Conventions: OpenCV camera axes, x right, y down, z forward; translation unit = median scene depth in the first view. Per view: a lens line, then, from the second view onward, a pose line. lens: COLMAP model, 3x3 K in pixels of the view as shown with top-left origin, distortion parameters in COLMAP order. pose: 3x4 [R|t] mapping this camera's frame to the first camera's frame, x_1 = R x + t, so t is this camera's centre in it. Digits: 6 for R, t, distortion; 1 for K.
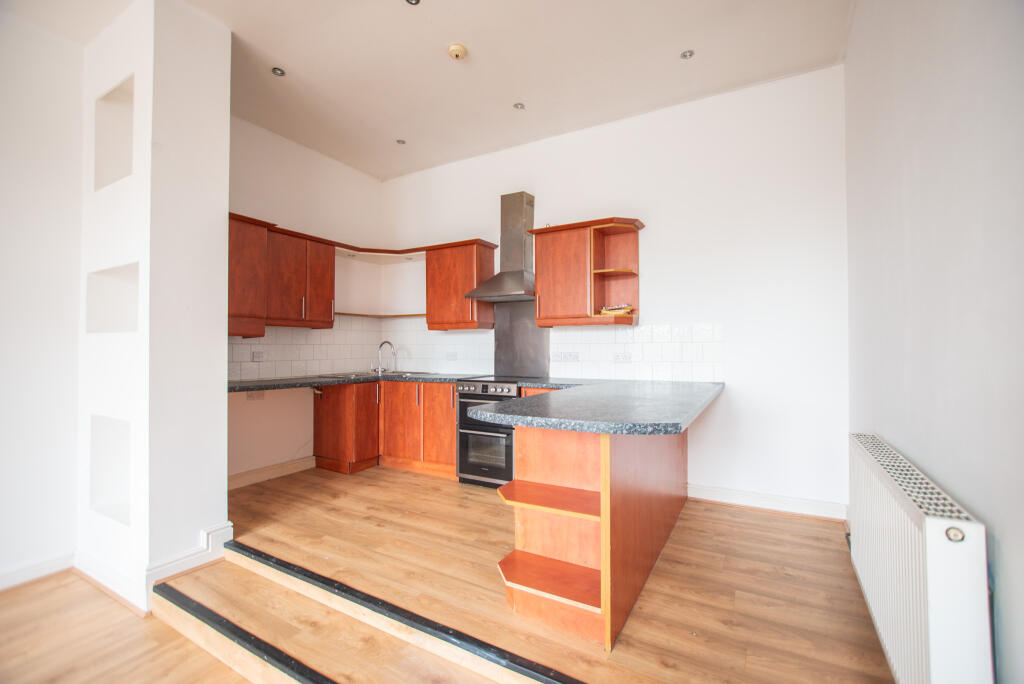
lens RADIAL K [[430.9, 0, 512.0], [0, 430.9, 342.0], [0, 0, 1]] dist [-0.000944, -0.000019]
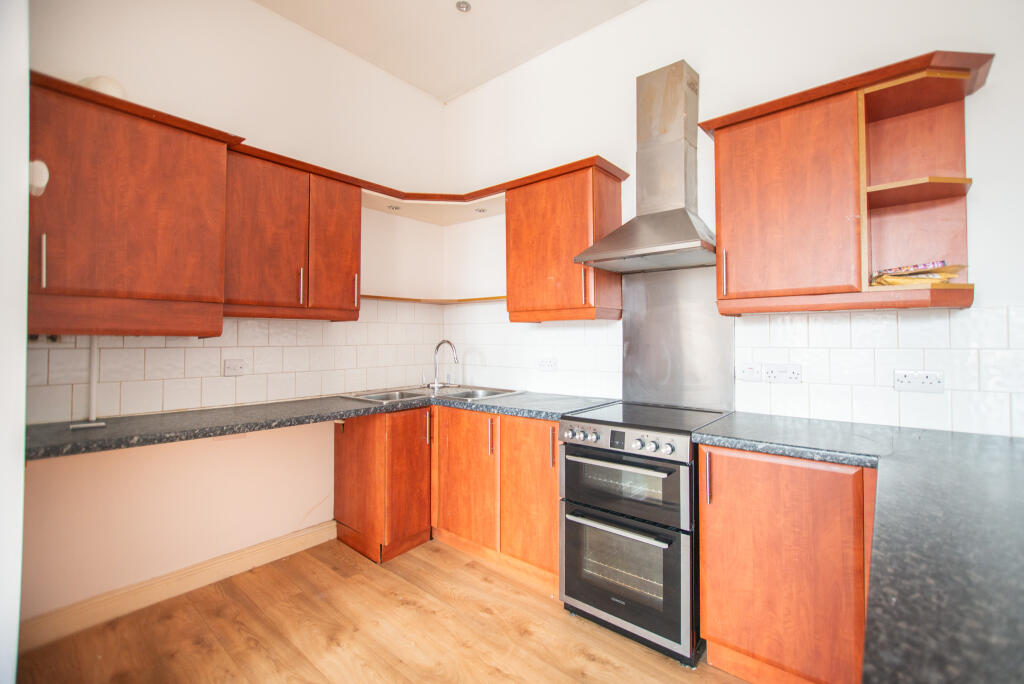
lens RADIAL K [[434.0, 0, 543.7], [0, 434.0, 332.6], [0, 0, 1]] dist [0.000606, 0.000038]
pose [[0.990813, -0.002853, -0.135207, -0.071775], [0.002582, 0.999994, -0.002181, -0.012983], [0.135213, 0.001812, 0.990815, 0.445136]]
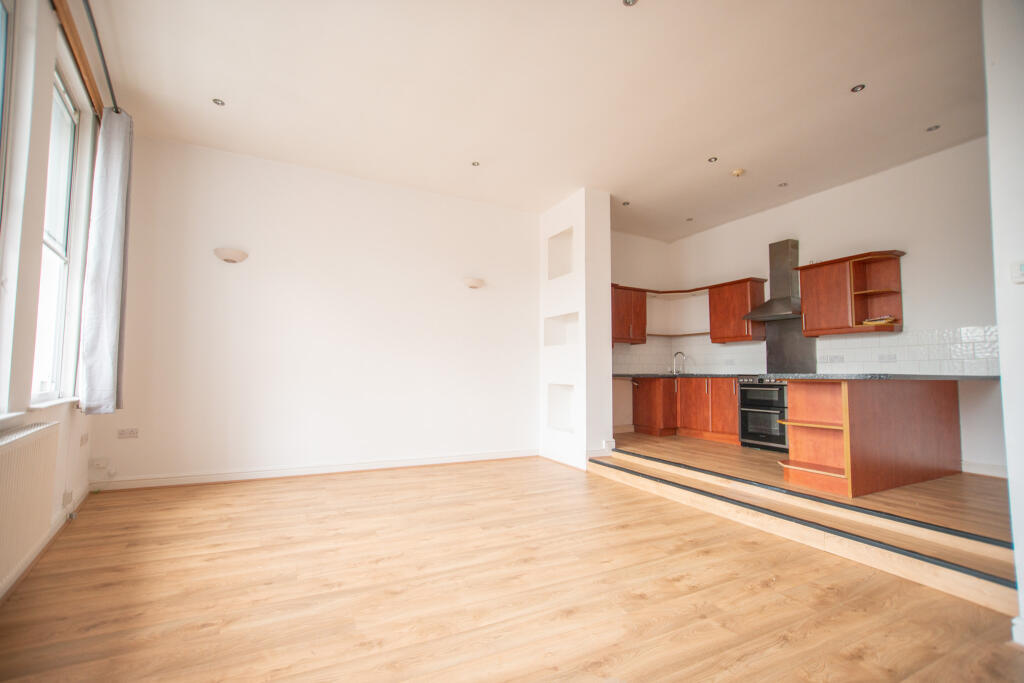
lens RADIAL K [[407.9, 0, 507.2], [0, 407.9, 347.6], [0, 0, 1]] dist [-0.000413, -0.000011]
pose [[0.833108, -0.025324, -0.552530, -0.011477], [-0.001965, 0.998810, -0.048741, 0.060365], [0.553107, 0.041692, 0.832066, -0.564832]]
